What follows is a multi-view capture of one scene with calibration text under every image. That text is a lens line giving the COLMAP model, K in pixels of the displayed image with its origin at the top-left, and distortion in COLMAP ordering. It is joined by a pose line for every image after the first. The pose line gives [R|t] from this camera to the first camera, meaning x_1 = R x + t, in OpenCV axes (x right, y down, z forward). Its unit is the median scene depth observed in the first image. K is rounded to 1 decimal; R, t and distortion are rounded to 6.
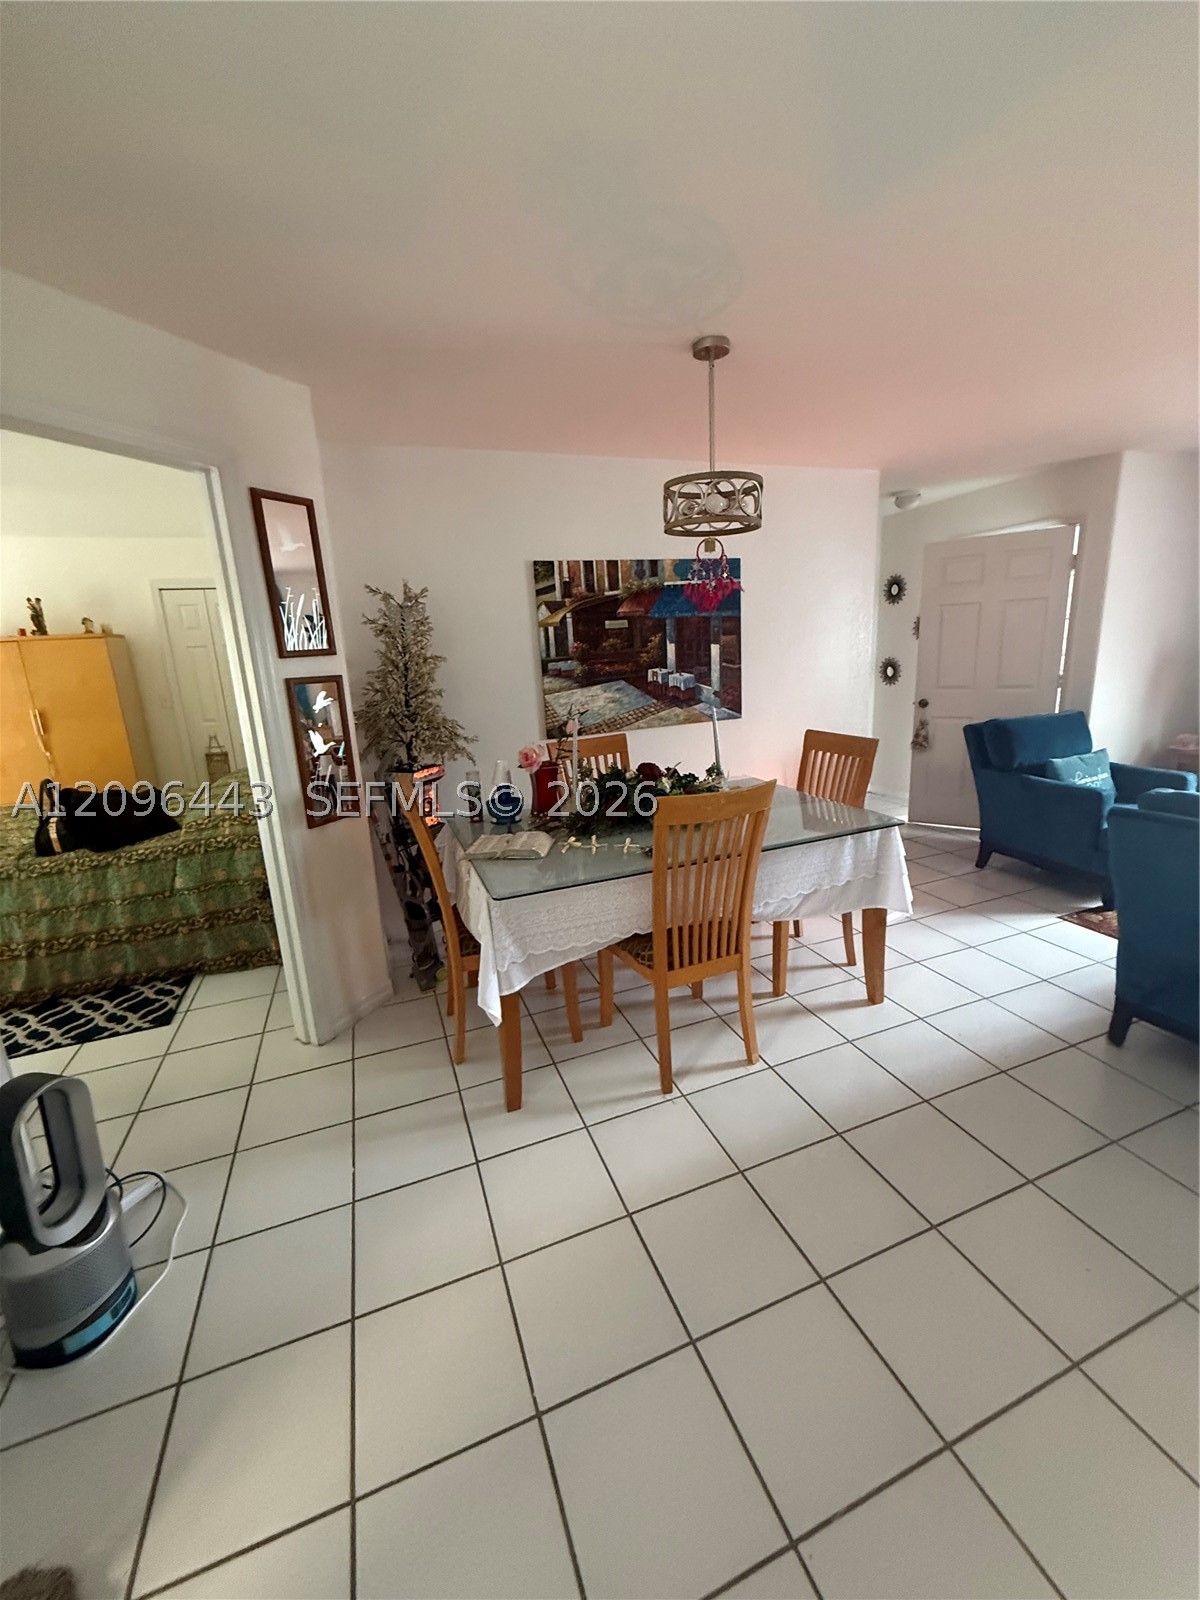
lens RADIAL K [[631.0, 0, 600.0], [0, 631.0, 800.0], [0, 0, 1]] dist [-0.001584, -0.000119]
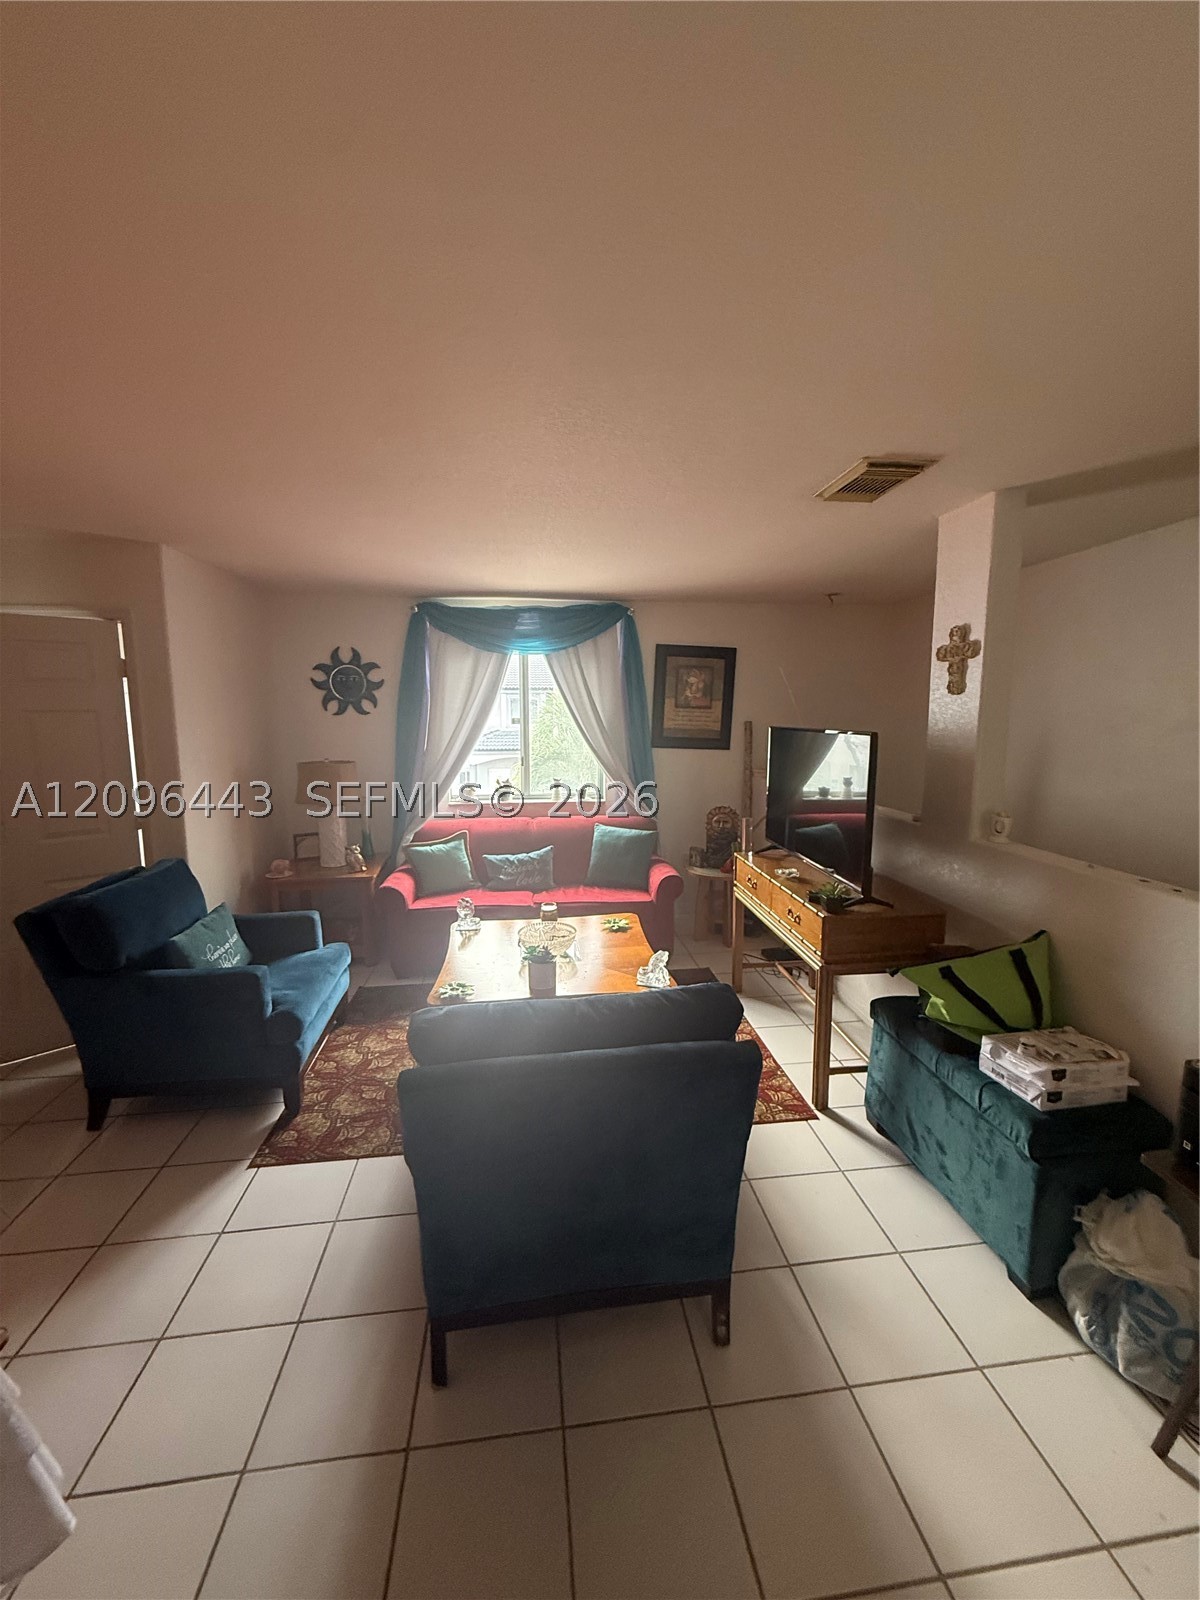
lens RADIAL K [[631.0, 0, 600.0], [0, 631.0, 800.0], [0, 0, 1]] dist [-0.001584, -0.000119]
pose [[0.240374, -0.077494, 0.967582, 0.143144], [0.221648, 0.974855, 0.023013, -0.114601], [-0.945036, 0.208931, 0.251506, 0.302678]]
